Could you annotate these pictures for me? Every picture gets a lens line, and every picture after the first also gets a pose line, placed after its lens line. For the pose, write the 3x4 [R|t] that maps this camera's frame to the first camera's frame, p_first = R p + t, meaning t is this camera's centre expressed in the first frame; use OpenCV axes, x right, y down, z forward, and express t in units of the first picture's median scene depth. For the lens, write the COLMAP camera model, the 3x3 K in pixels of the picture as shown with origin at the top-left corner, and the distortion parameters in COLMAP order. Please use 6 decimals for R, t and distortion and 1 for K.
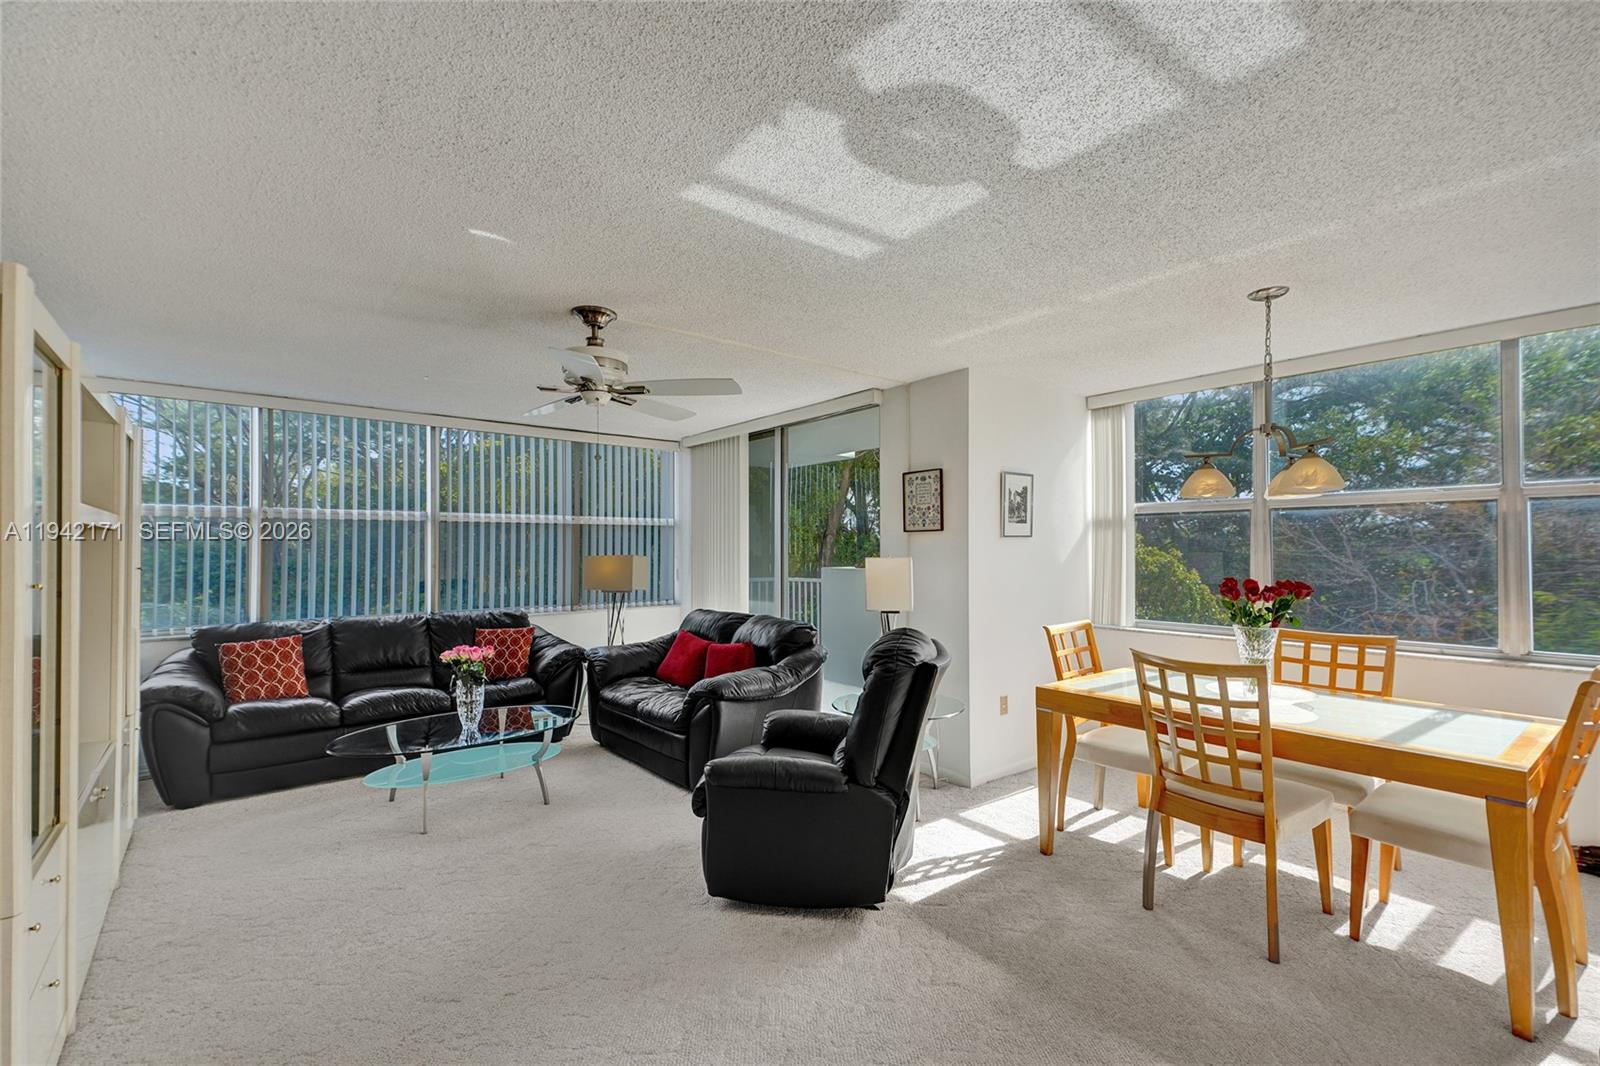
lens RADIAL K [[719.4, 0, 805.2], [0, 719.4, 545.0], [0, 0, 1]] dist [0.019662, -0.001292]
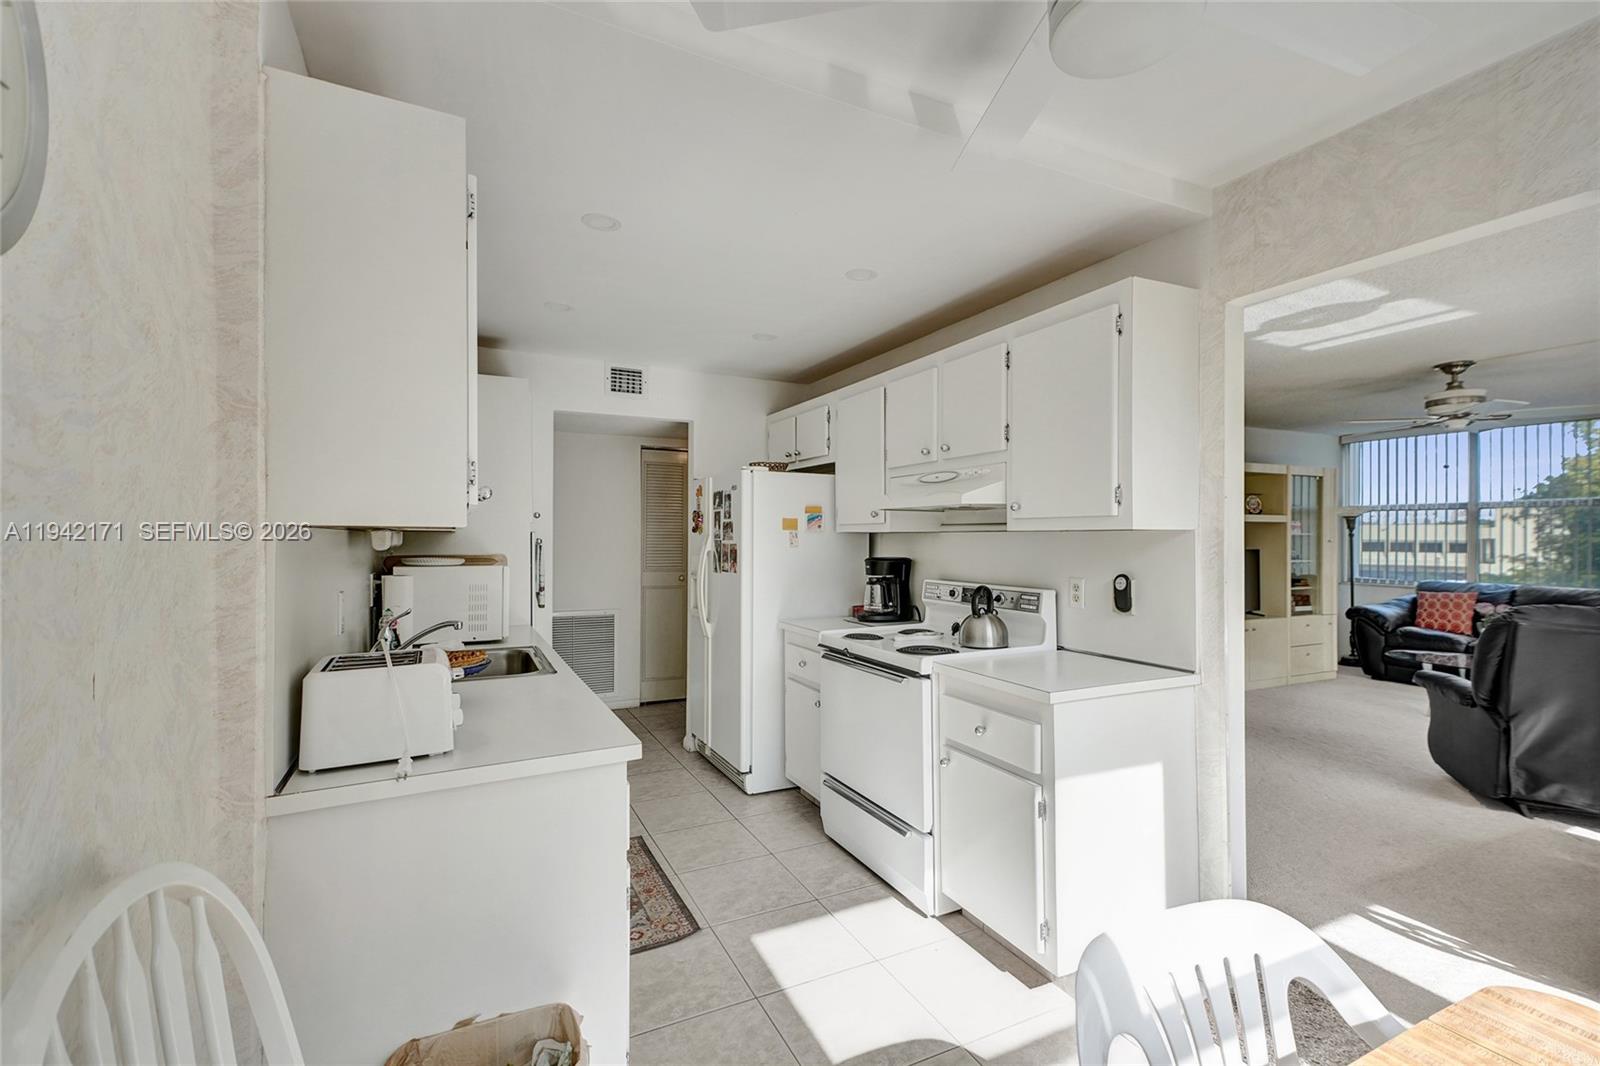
lens RADIAL K [[706.9, 0, 800.0], [0, 706.9, 533.0], [0, 0, 1]] dist [0.061208, -0.001219]
pose [[-0.202790, -0.004064, -0.979214, 1.411513], [0.010011, 0.999931, -0.006223, 0.007659], [0.979171, -0.011065, -0.202735, 0.027891]]
